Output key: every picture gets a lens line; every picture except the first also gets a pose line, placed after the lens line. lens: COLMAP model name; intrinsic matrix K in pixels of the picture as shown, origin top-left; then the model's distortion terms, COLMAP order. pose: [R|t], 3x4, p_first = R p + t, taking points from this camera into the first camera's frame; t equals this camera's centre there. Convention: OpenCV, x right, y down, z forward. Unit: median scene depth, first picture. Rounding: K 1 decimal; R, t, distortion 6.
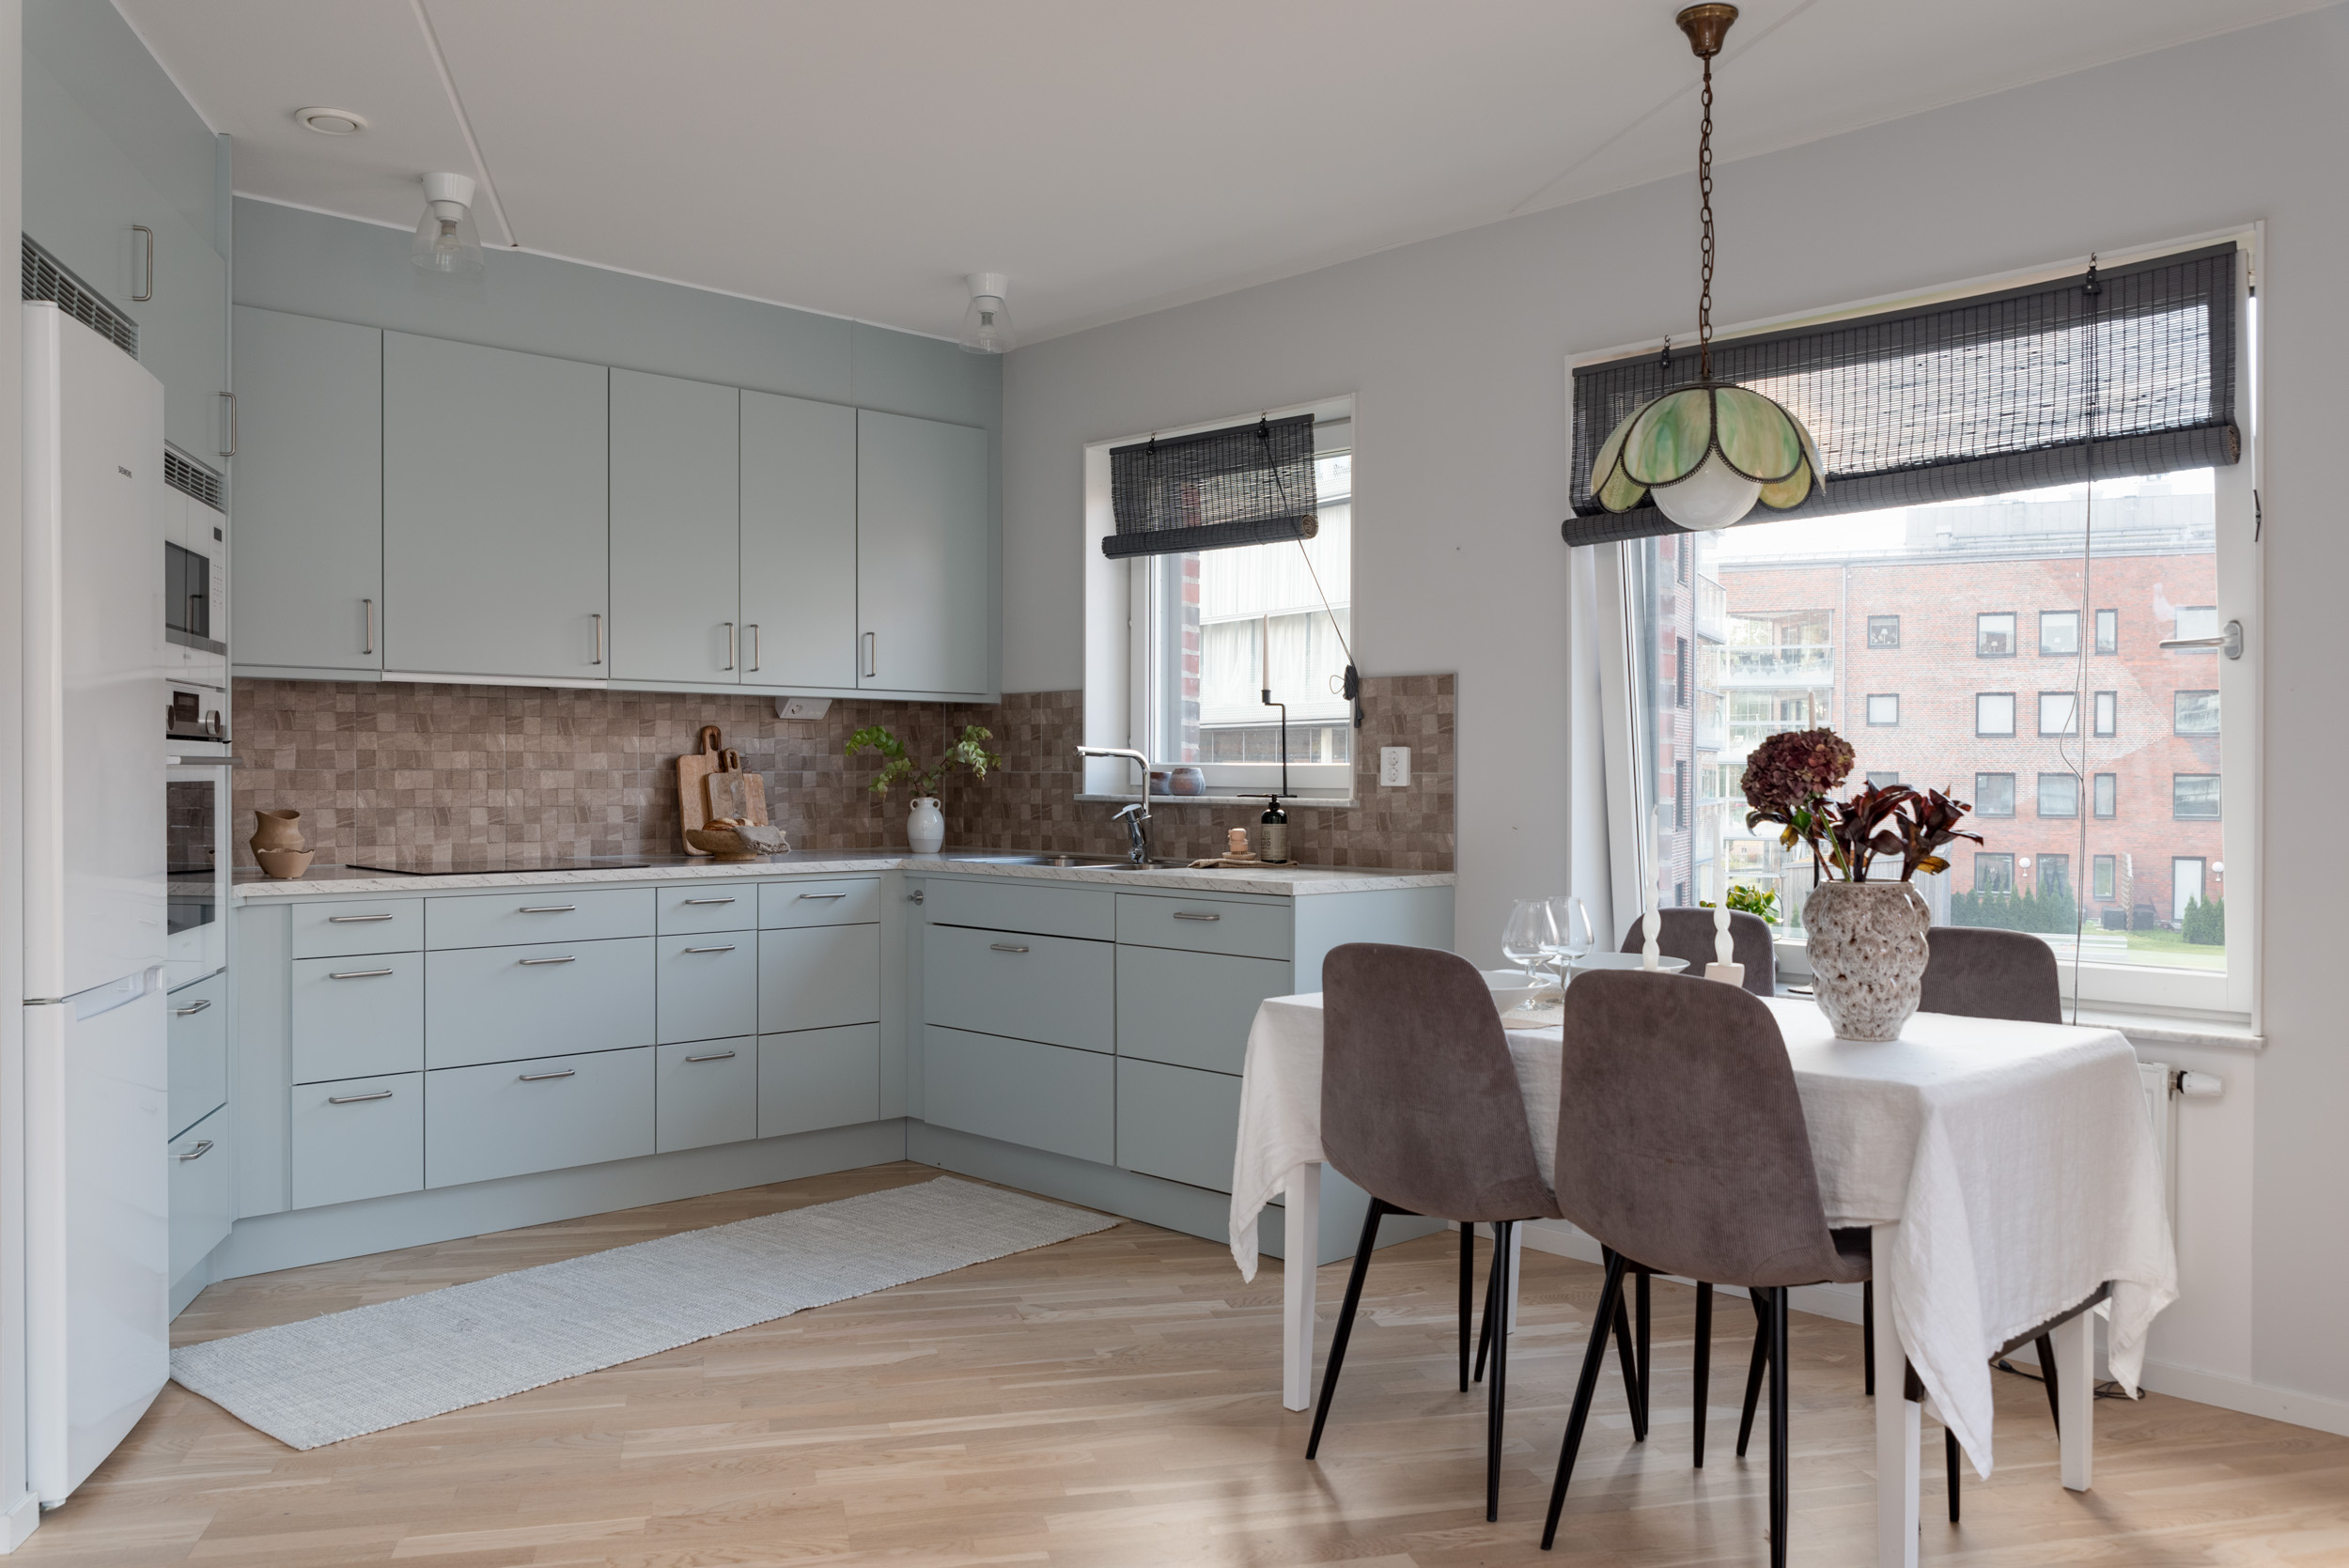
lens RADIAL K [[1790.8, 0, 1183.9], [0, 1790.8, 787.4], [0, 0, 1]] dist [-0.021468, 0.015642]
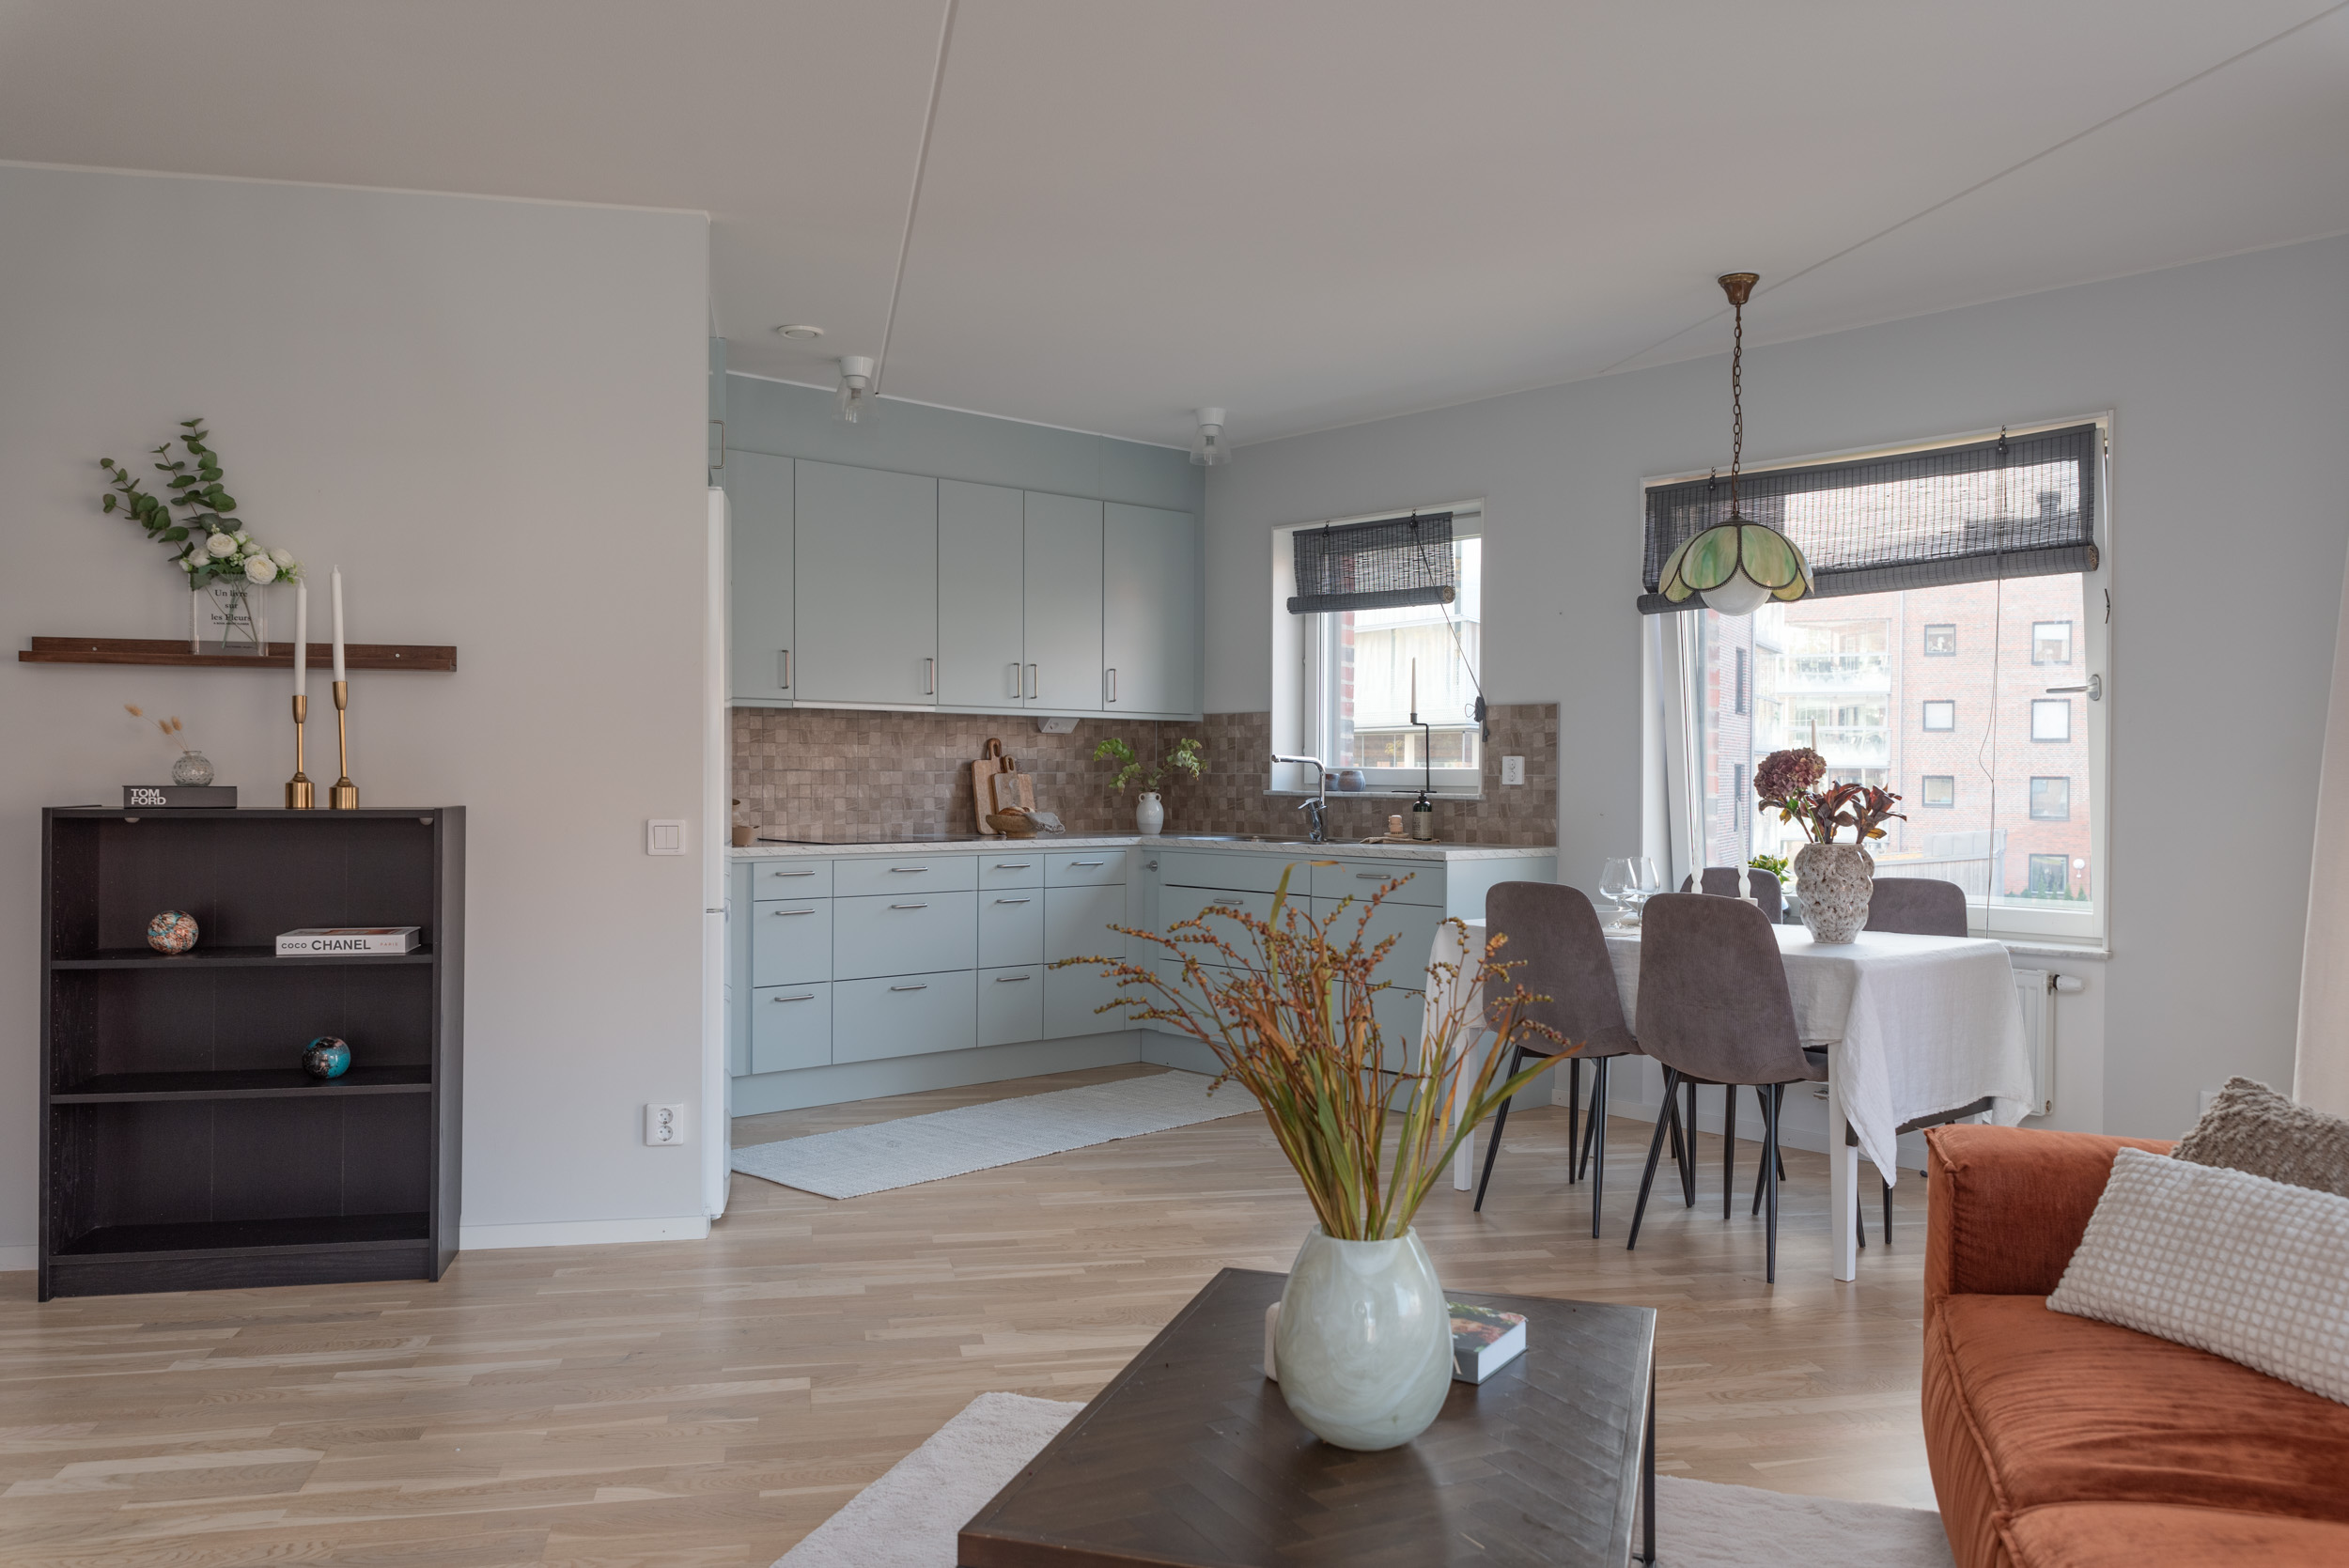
lens RADIAL K [[1749.1, 0, 1176.0], [0, 1749.1, 792.4], [0, 0, 1]] dist [0.002585, -0.005851]
pose [[0.999109, 0.003431, -0.042066, -0.093024], [-0.003337, 0.999992, 0.002319, 0.003362], [0.042074, -0.002177, 0.999112, -0.392107]]
